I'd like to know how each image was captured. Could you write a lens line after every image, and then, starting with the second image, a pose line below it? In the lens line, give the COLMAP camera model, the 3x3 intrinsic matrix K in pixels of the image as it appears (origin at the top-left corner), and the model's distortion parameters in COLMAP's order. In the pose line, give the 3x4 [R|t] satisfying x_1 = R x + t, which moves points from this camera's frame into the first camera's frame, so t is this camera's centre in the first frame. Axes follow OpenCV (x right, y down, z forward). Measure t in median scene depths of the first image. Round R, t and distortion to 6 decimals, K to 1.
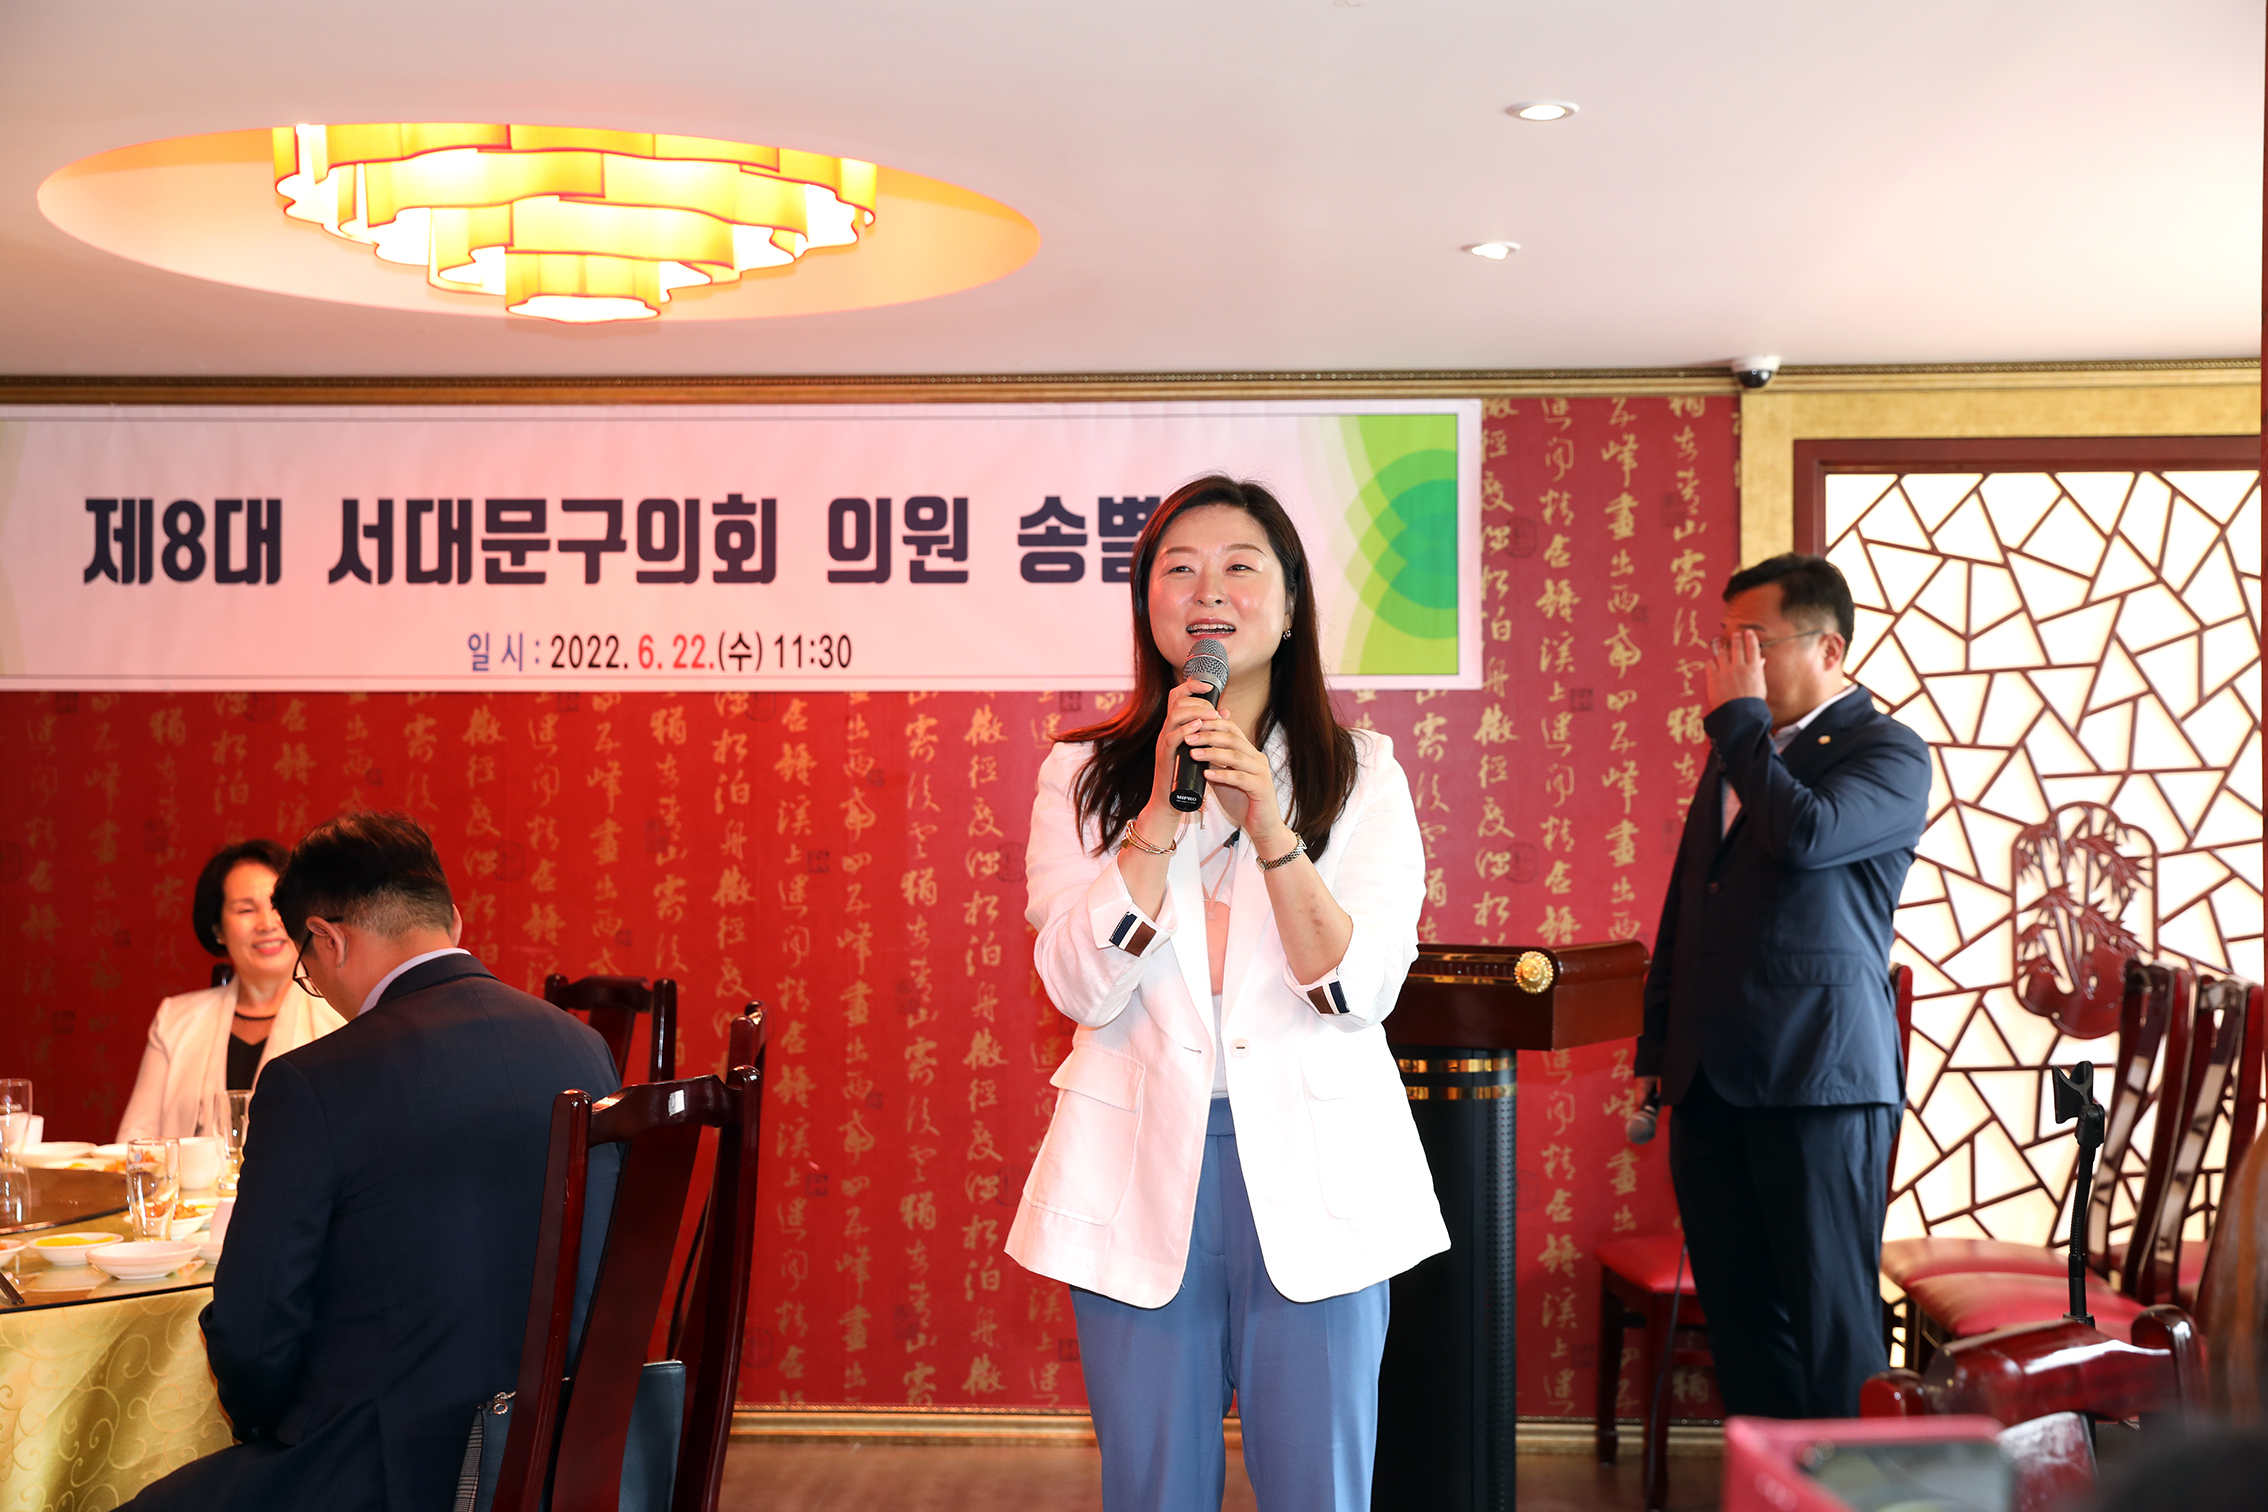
lens RADIAL K [[2871.5, 0, 1155.1], [0, 2871.5, 752.8], [0, 0, 1]] dist [0.090846, 0.000000]
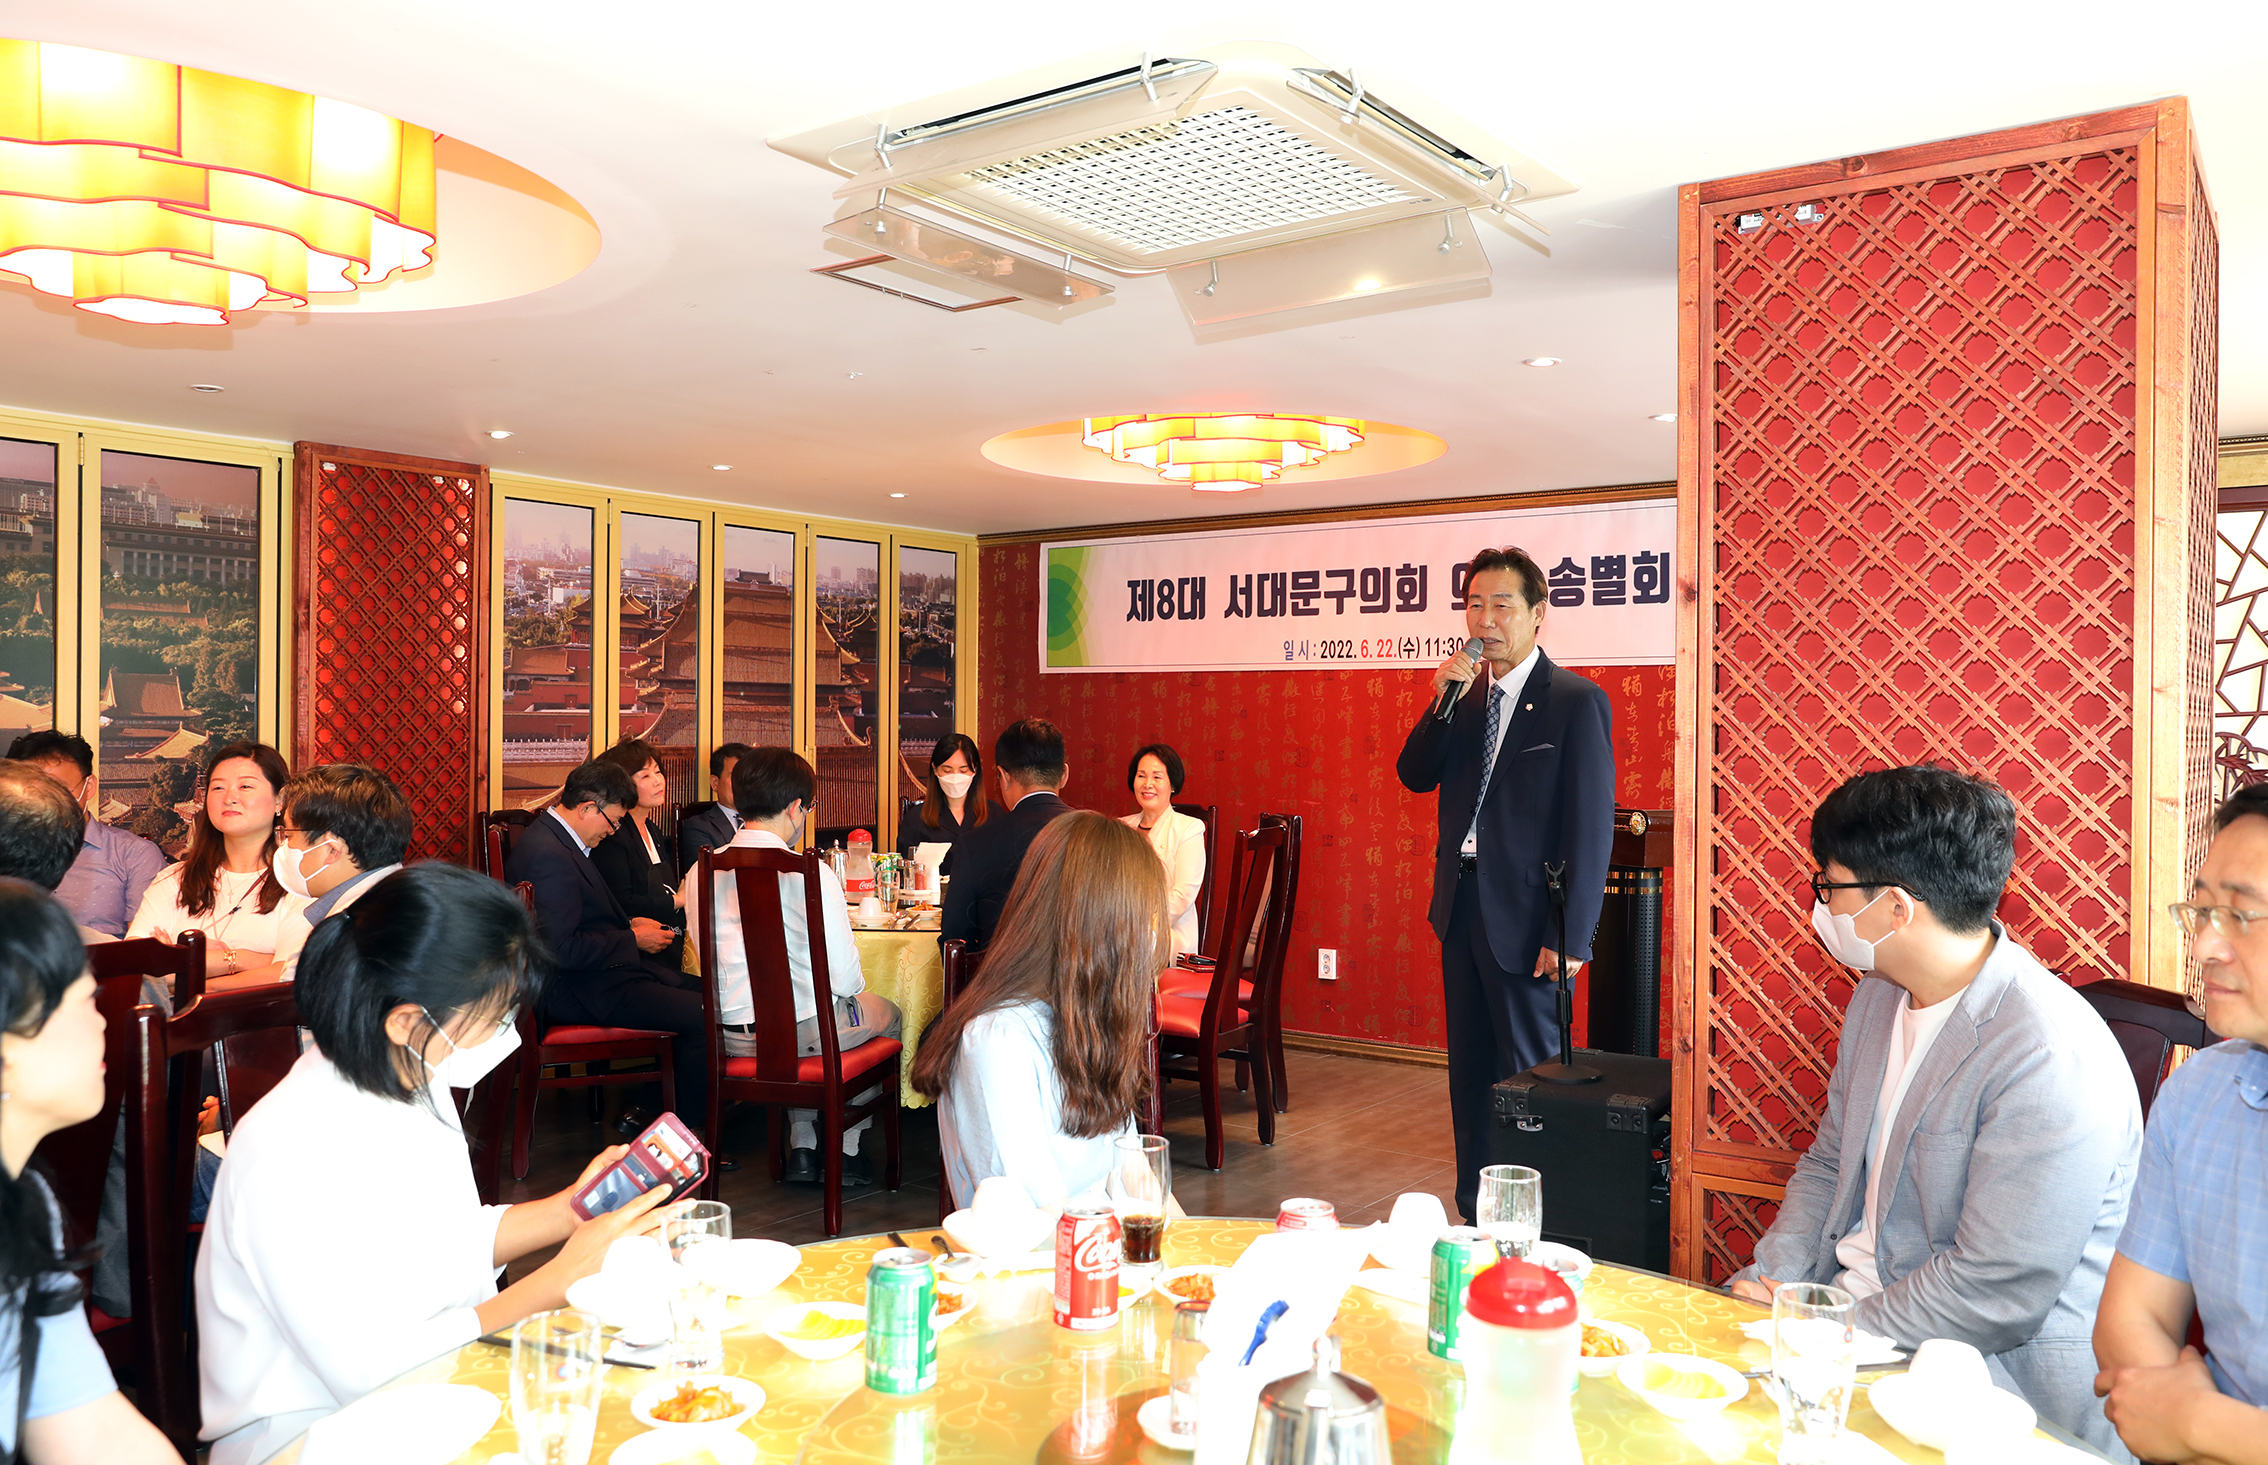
lens RADIAL K [[1787.9, 0, 1114.9], [0, 1787.9, 722.9], [0, 0, 1]] dist [-0.051493, 0.072491]
pose [[0.828622, 0.004987, -0.559787, 0.352039], [0.002389, 0.999920, 0.012445, -0.001040], [0.559804, -0.011650, 0.828543, -0.075843]]
